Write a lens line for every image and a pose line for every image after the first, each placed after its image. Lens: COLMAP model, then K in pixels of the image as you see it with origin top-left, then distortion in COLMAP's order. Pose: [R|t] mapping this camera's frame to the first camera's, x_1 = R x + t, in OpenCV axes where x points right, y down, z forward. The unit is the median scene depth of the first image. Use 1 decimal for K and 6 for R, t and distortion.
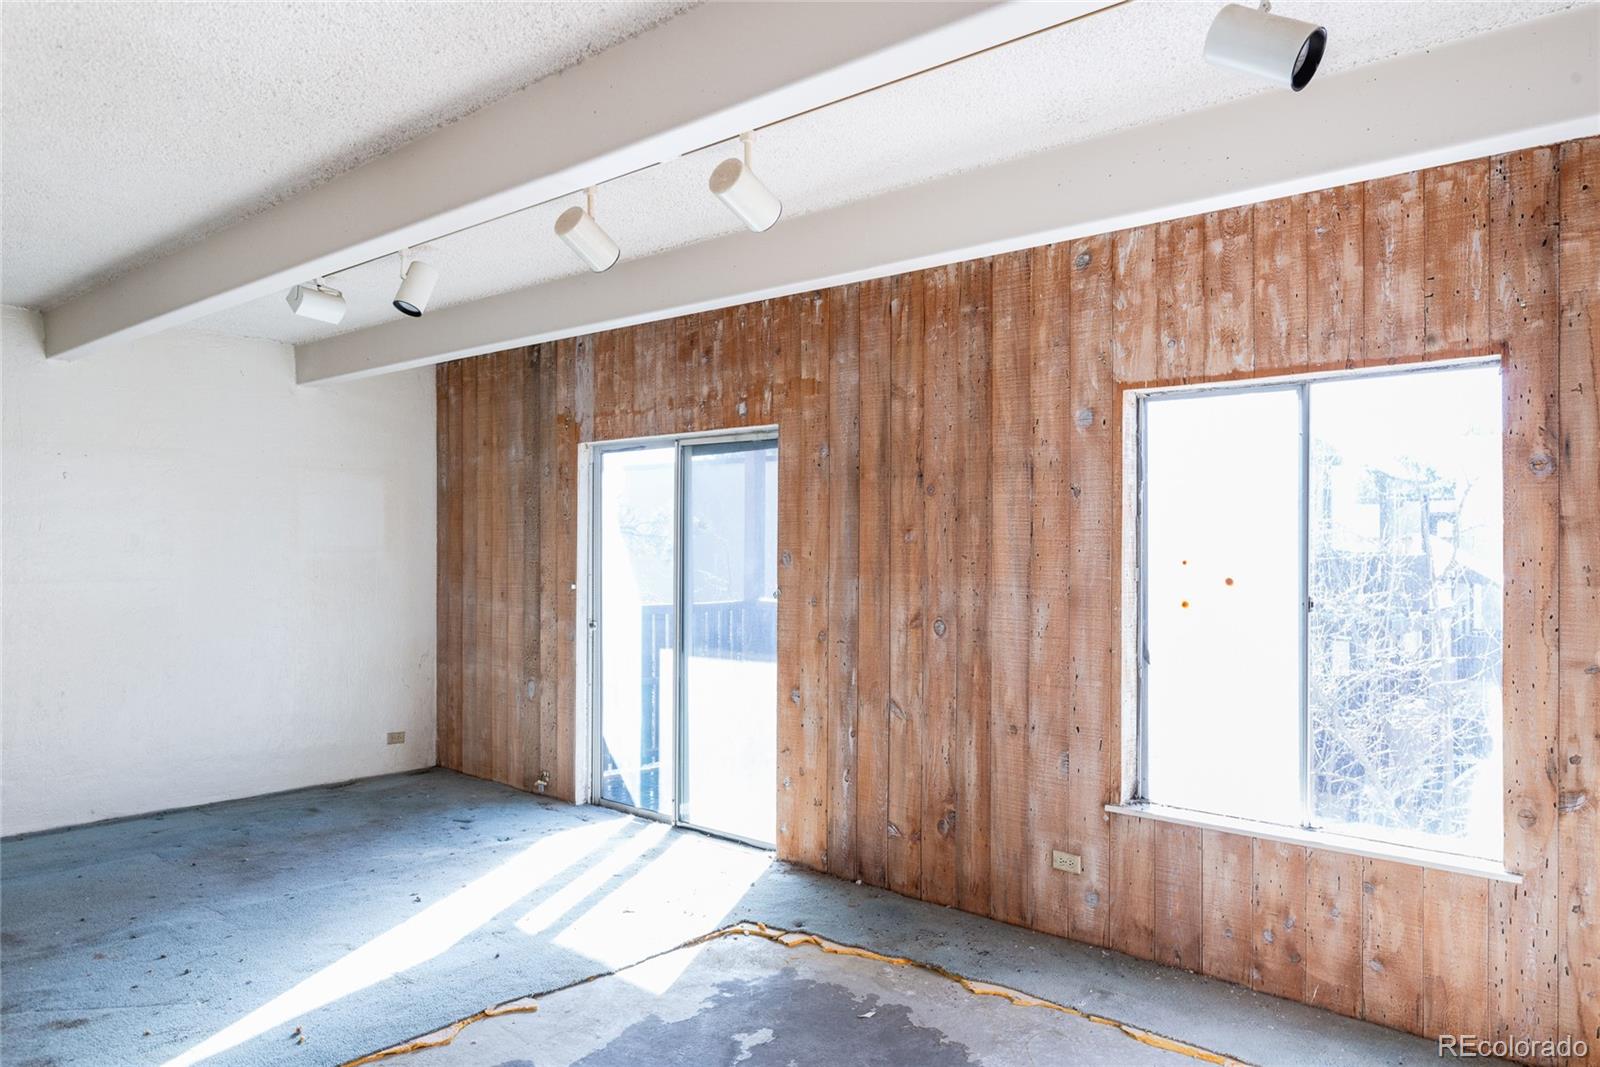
lens RADIAL K [[1132.9, 0, 805.7], [0, 1132.9, 534.4], [0, 0, 1]] dist [0.005812, 0.002576]
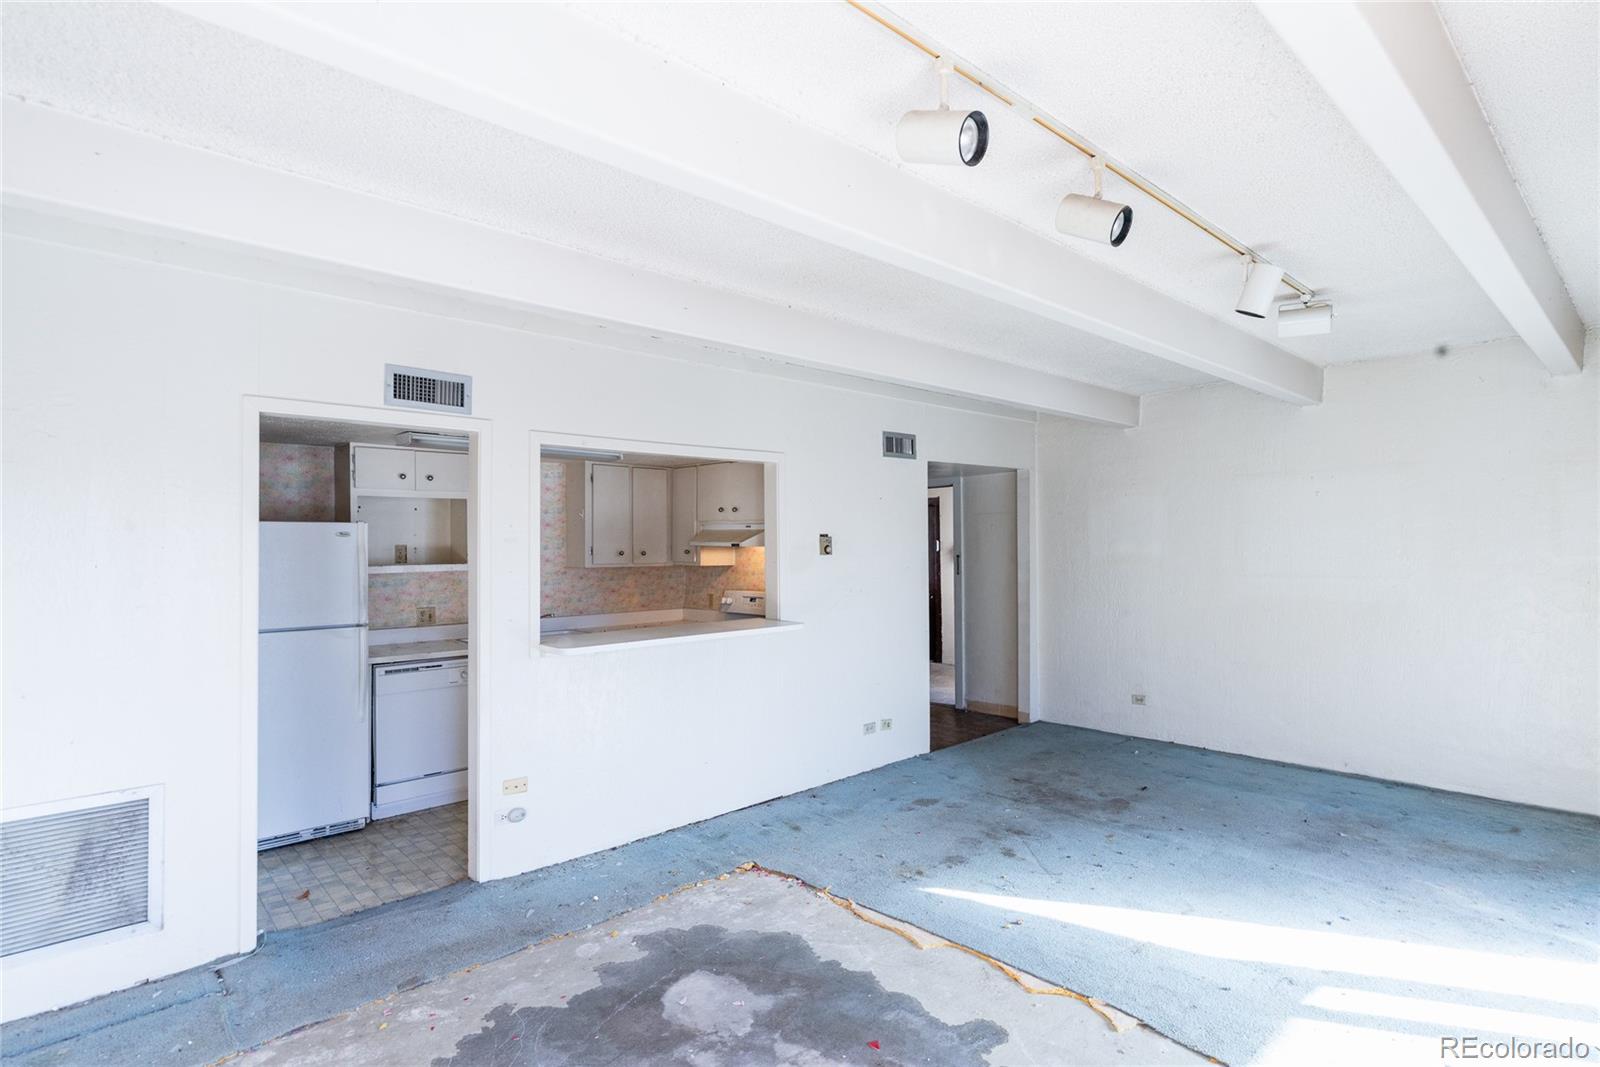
lens RADIAL K [[787.9, 0, 813.9], [0, 787.9, 542.7], [0, 0, 1]] dist [0.000524, 0.002681]
pose [[-0.079567, -0.009946, -0.996780, 0.324725], [0.011129, 0.999879, -0.010865, 0.006074], [0.996767, -0.011957, -0.079447, 0.572888]]
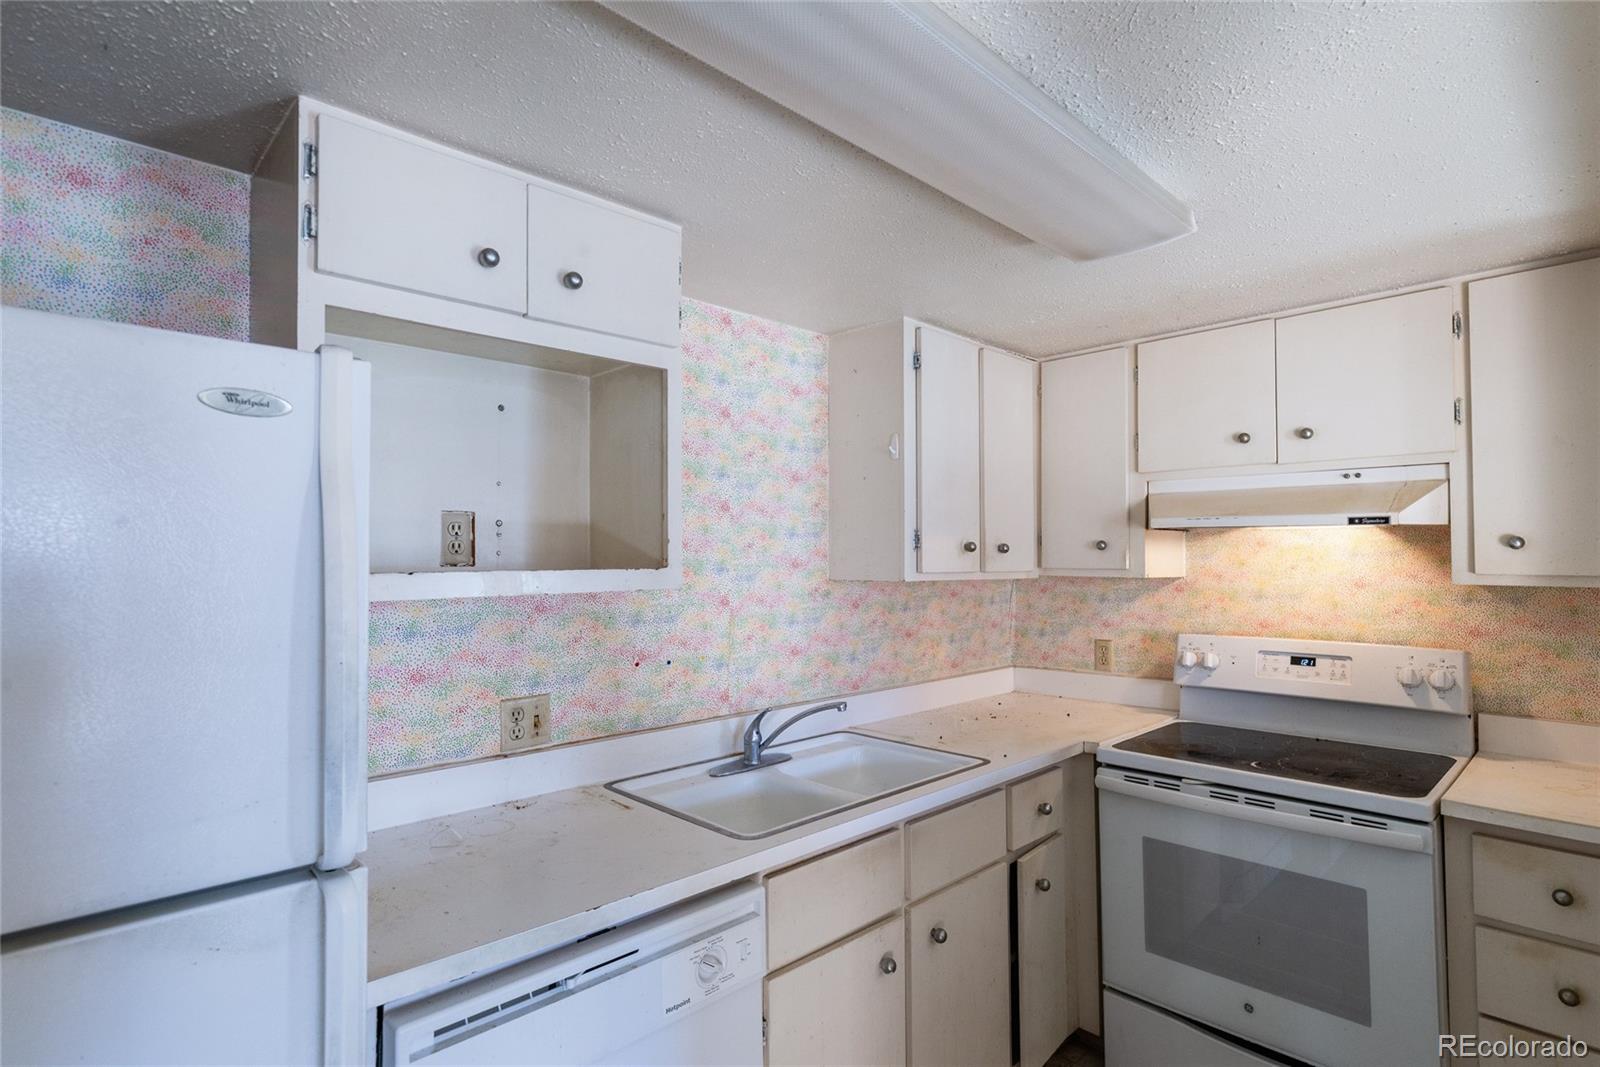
lens RADIAL K [[787.9, 0, 827.2], [0, 787.9, 539.6], [0, 0, 1]] dist [0.000524, 0.002681]
pose [[-0.045312, -0.035561, -0.998340, -0.335667], [0.008673, 0.999315, -0.035990, 0.017793], [0.998935, -0.010289, -0.044973, 0.120921]]
